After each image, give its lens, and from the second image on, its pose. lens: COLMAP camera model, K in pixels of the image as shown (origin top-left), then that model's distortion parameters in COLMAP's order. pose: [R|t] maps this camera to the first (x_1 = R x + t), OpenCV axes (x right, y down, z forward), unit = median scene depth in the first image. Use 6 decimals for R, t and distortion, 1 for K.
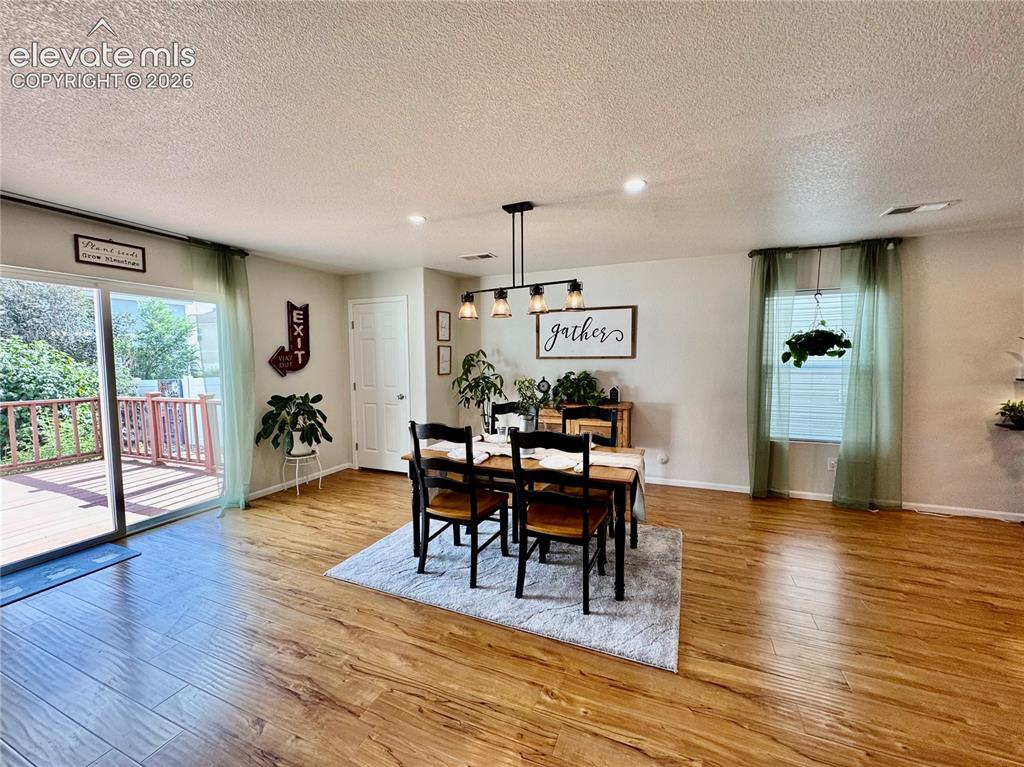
lens RADIAL K [[409.7, 0, 512.0], [0, 409.7, 383.5], [0, 0, 1]] dist [-0.003267, 0.000055]
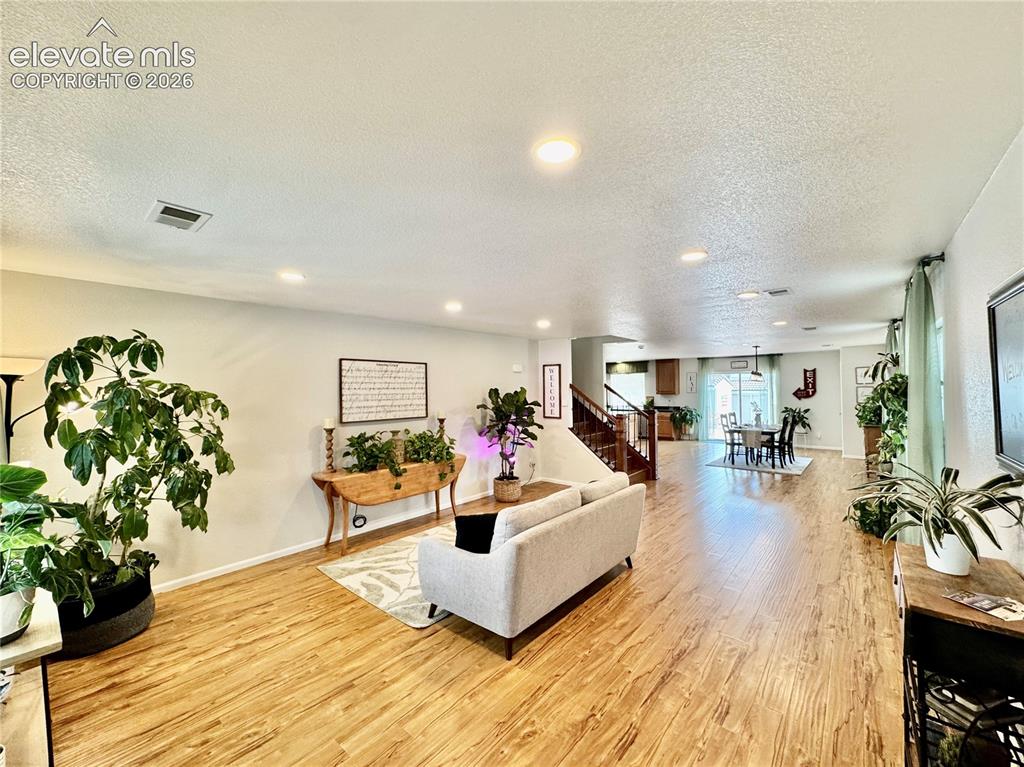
lens RADIAL K [[409.7, 0, 512.0], [0, 409.7, 383.5], [0, 0, 1]] dist [-0.003267, 0.000055]
pose [[-0.303975, -0.003409, -0.952674, 2.317711], [-0.048596, 0.998747, 0.011932, -0.063248], [0.951440, 0.049923, -0.303760, 0.119120]]
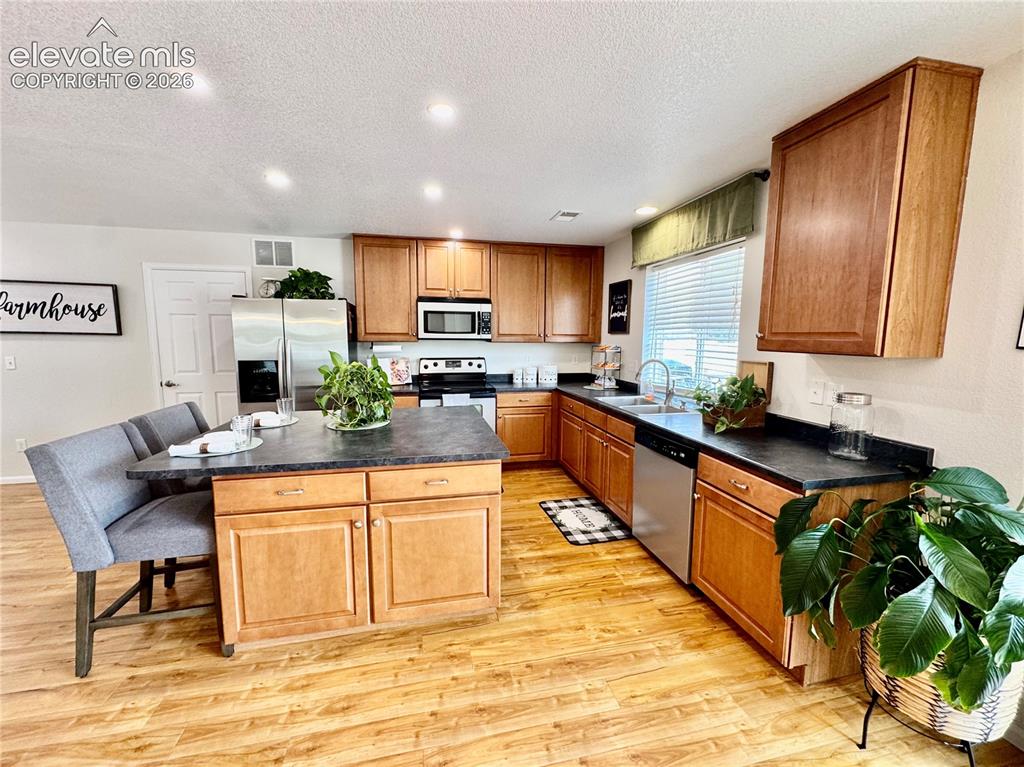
lens RADIAL K [[409.7, 0, 512.0], [0, 409.7, 383.5], [0, 0, 1]] dist [-0.003267, 0.000055]
pose [[-0.817817, 0.067505, -0.571505, -0.290821], [-0.039009, 0.984309, 0.172087, -0.037080], [0.574155, 0.163029, -0.802352, 0.455435]]
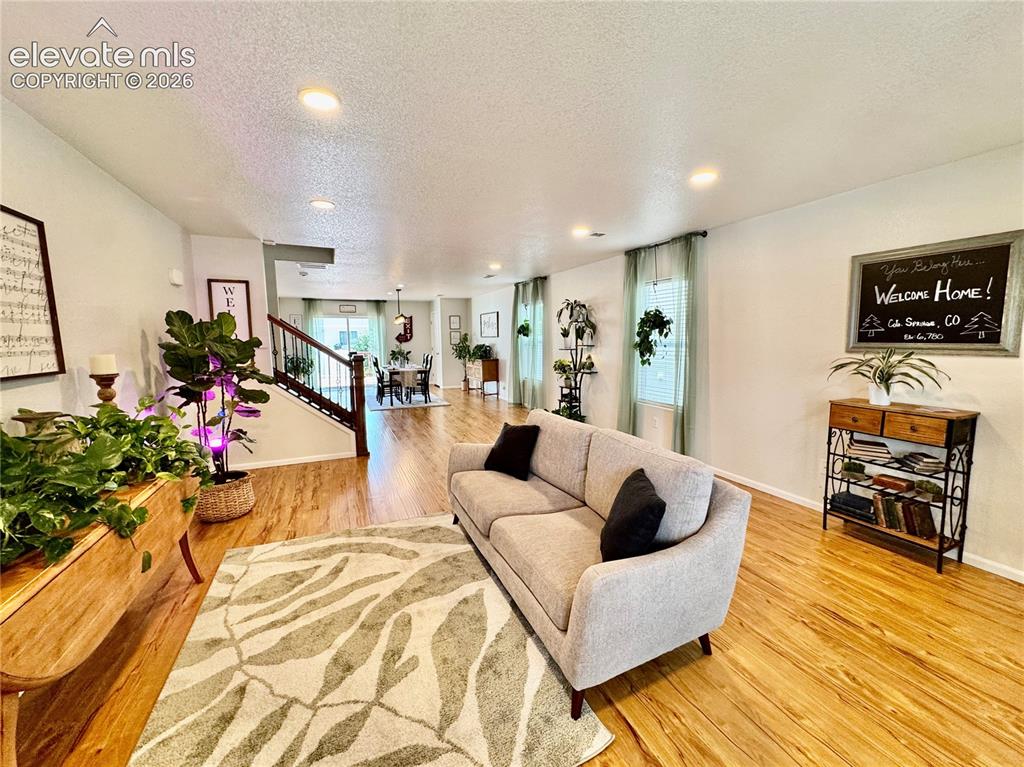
lens RADIAL K [[409.7, 0, 512.0], [0, 409.7, 383.5], [0, 0, 1]] dist [-0.003267, 0.000055]
pose [[0.724022, 0.077886, -0.685366, 1.902333], [-0.040233, 0.996682, 0.070762, 0.023480], [0.688603, -0.023659, 0.724753, -0.474957]]
